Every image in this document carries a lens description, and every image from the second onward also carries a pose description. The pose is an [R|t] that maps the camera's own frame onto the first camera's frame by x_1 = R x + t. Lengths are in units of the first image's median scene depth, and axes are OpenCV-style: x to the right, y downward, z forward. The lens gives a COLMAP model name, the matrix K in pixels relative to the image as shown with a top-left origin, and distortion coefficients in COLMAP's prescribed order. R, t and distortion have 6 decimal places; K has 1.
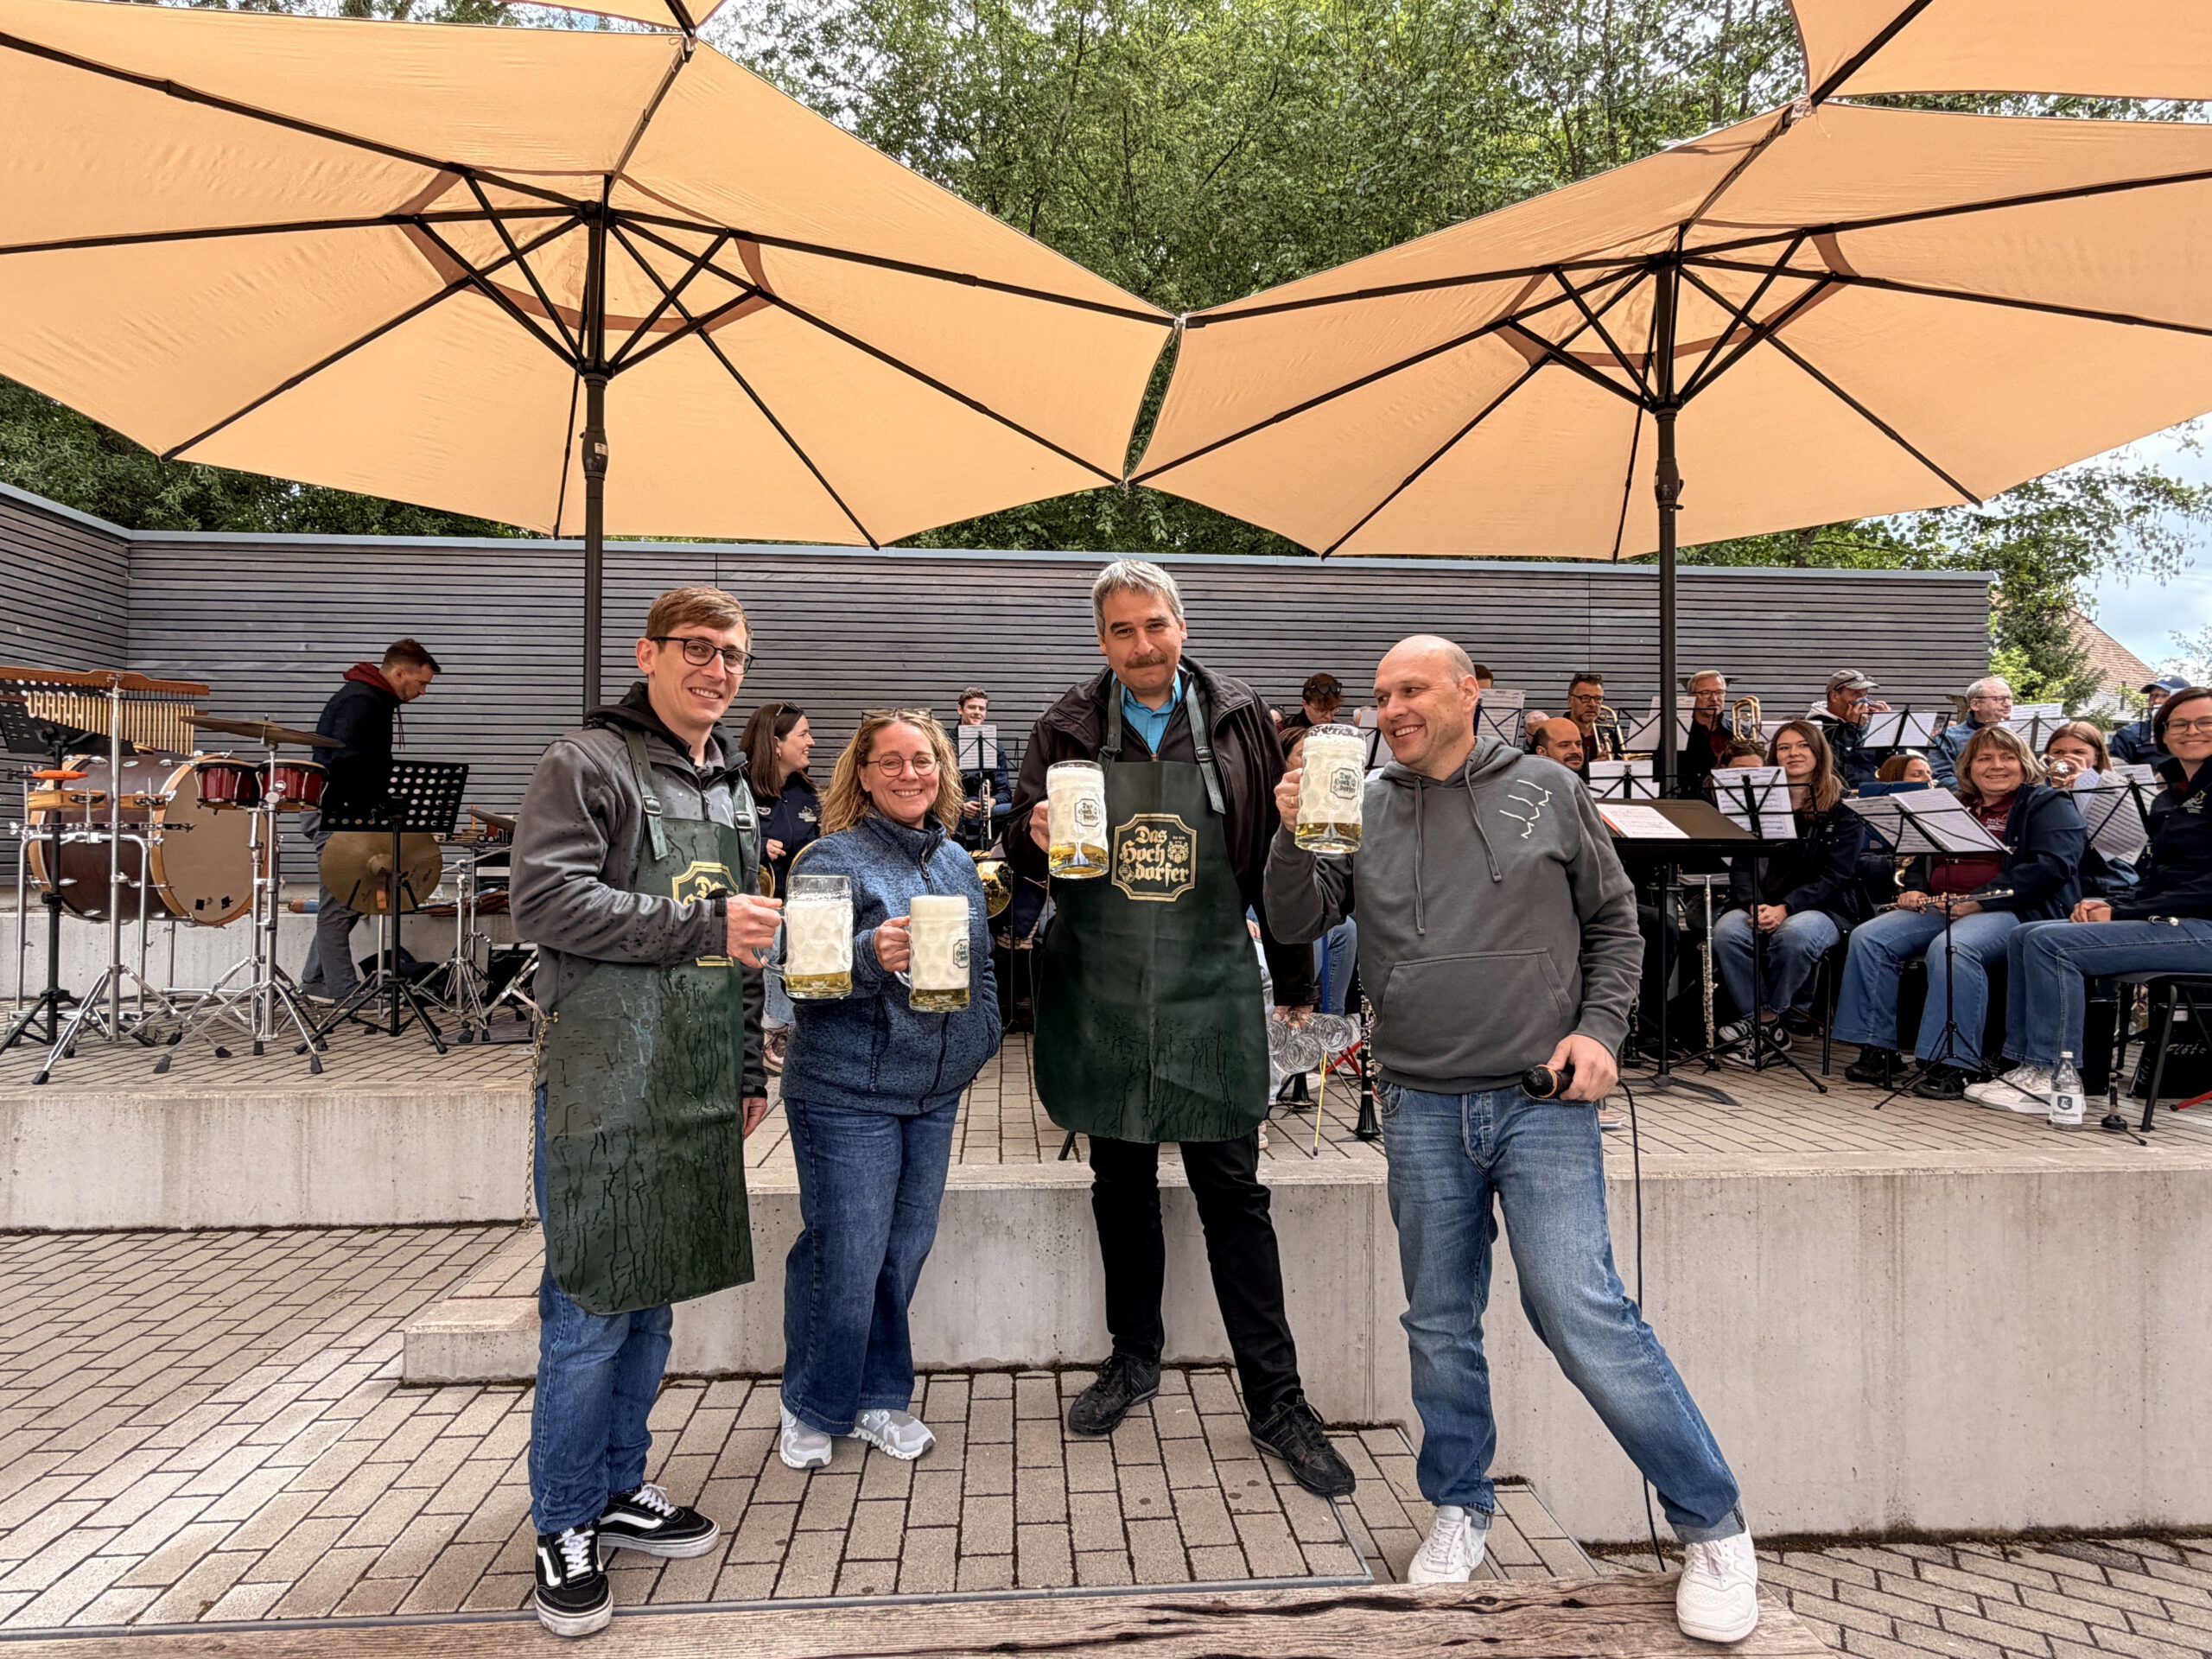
lens RADIAL K [[1206.1, 0, 1106.0], [0, 1206.1, 829.5], [0, 0, 1]] dist [-0.000829, 0.000109]
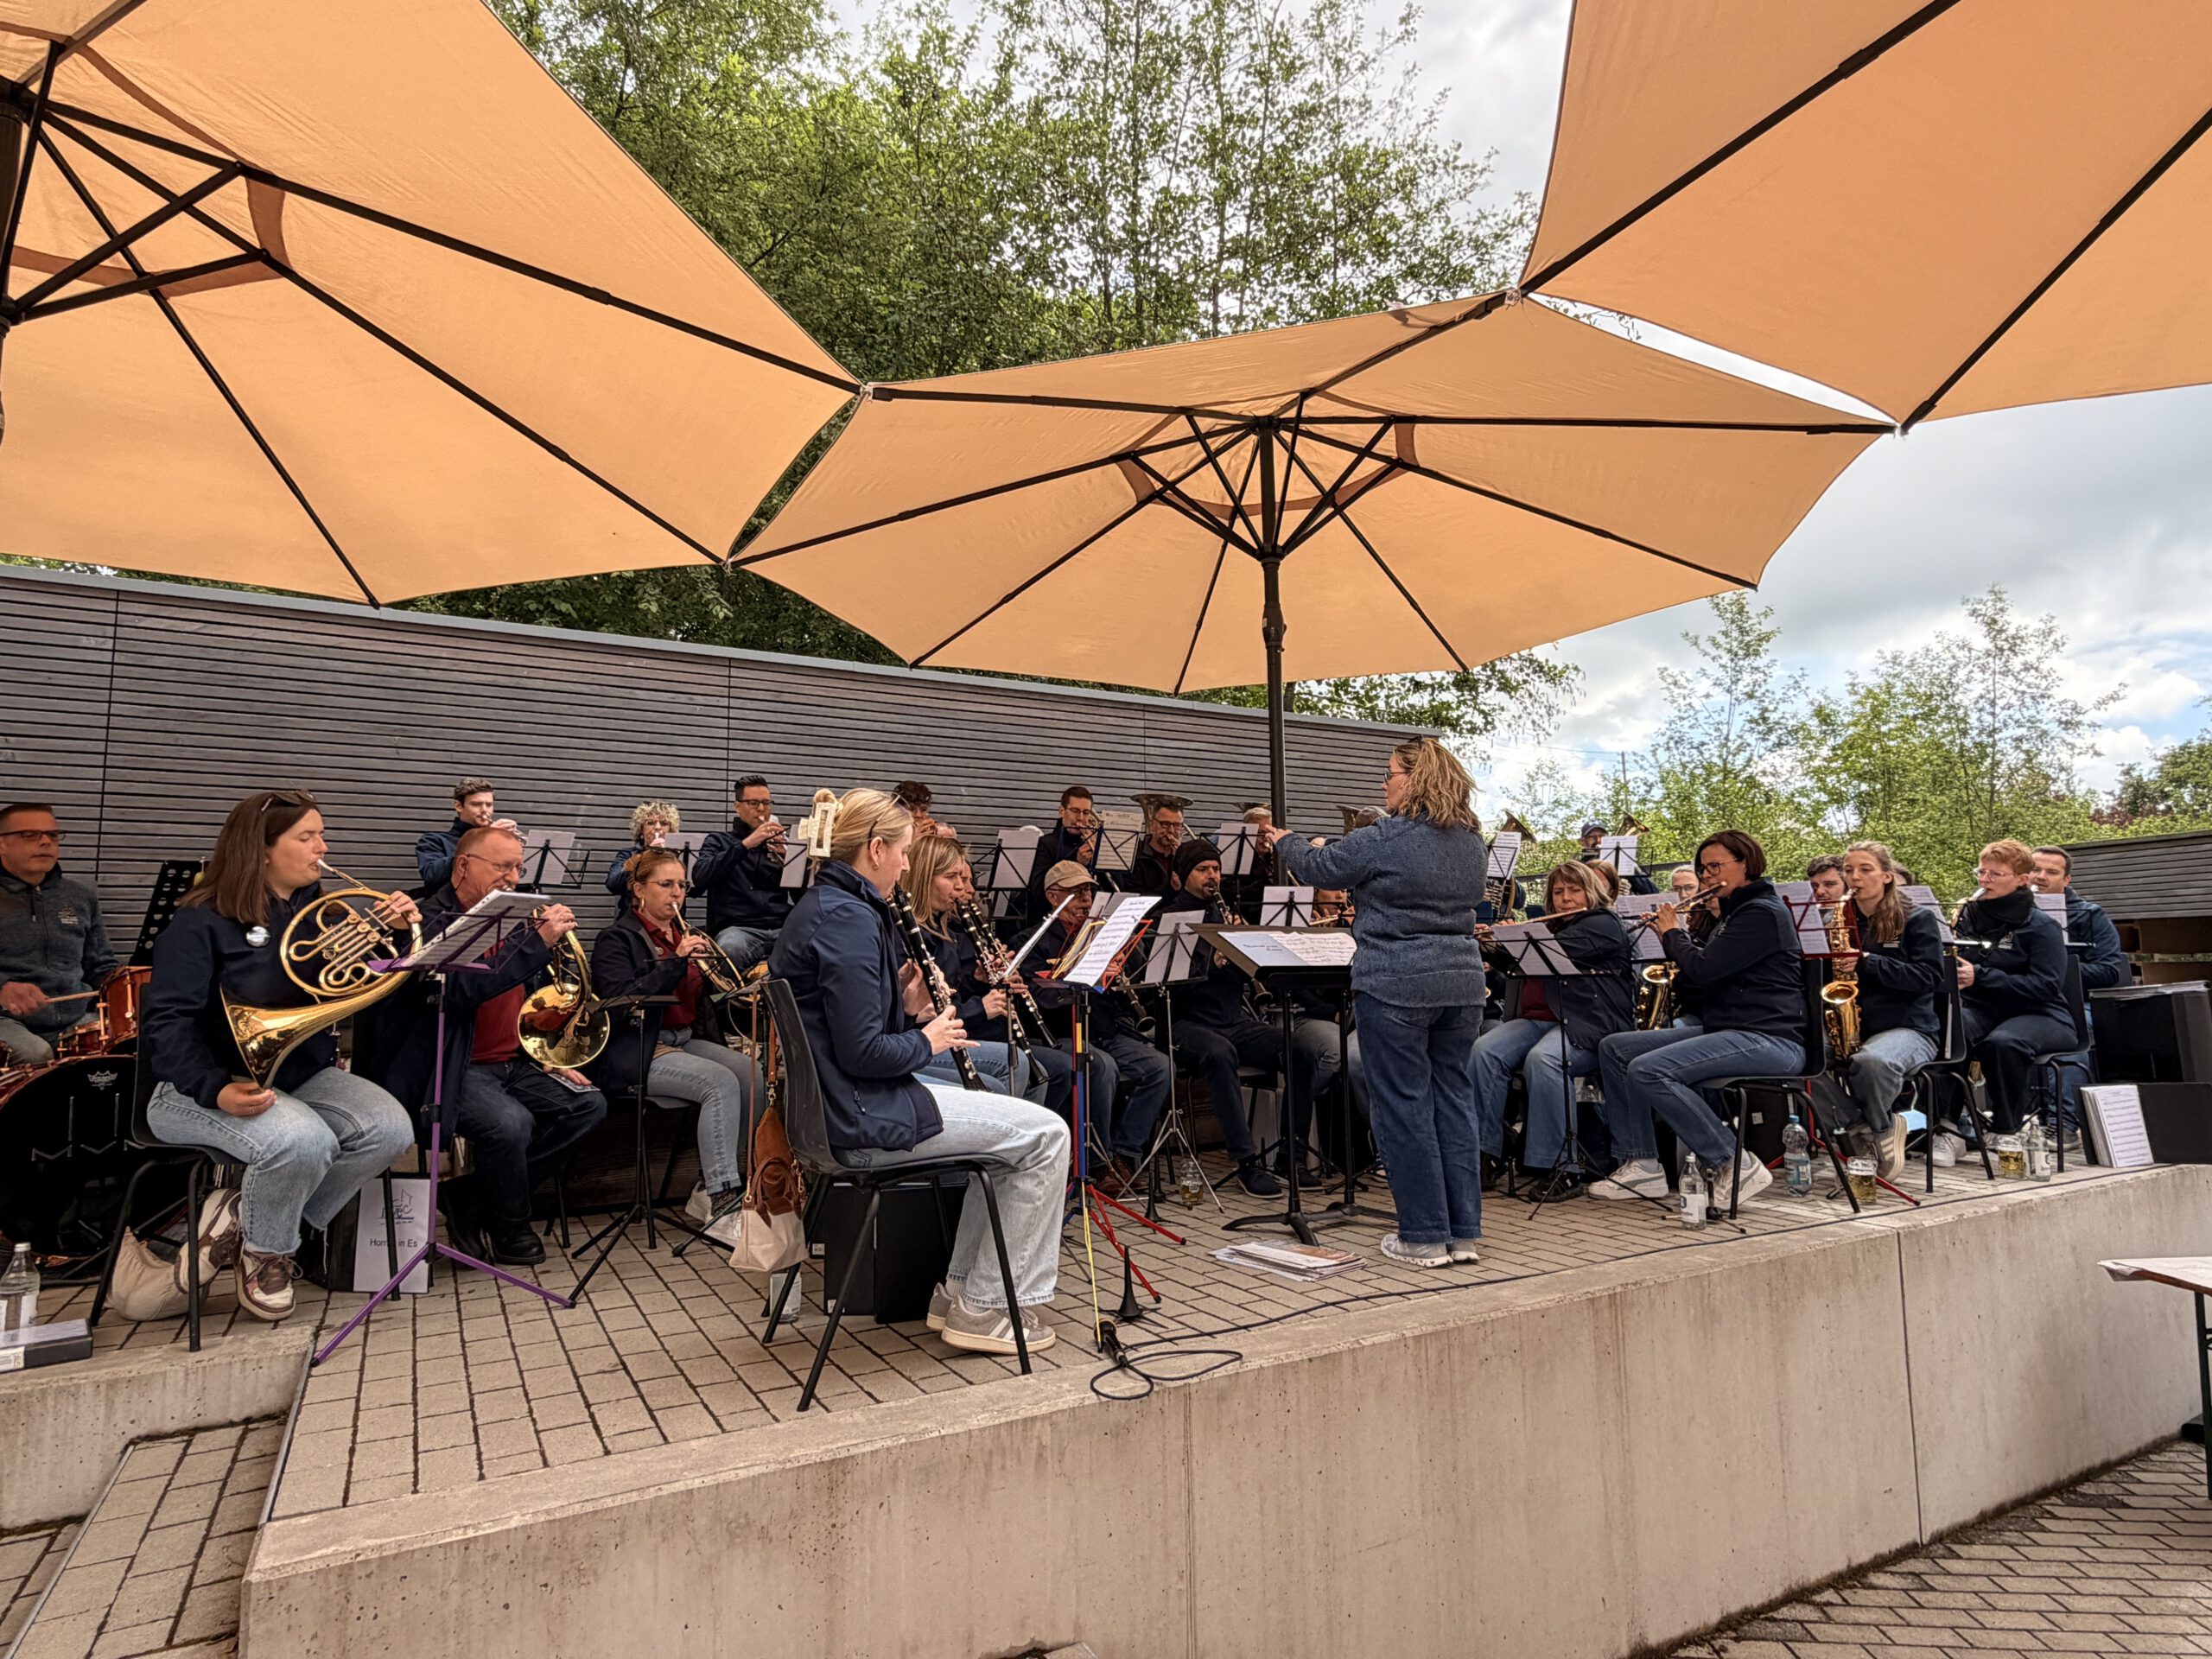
lens RADIAL K [[1206.1, 0, 1106.0], [0, 1206.1, 829.5], [0, 0, 1]] dist [-0.000829, 0.000109]
pose [[0.907832, 0.032737, 0.418054, -0.109804], [0.006729, 0.995682, -0.092583, -0.010472], [-0.419280, 0.086863, 0.903692, 0.115844]]
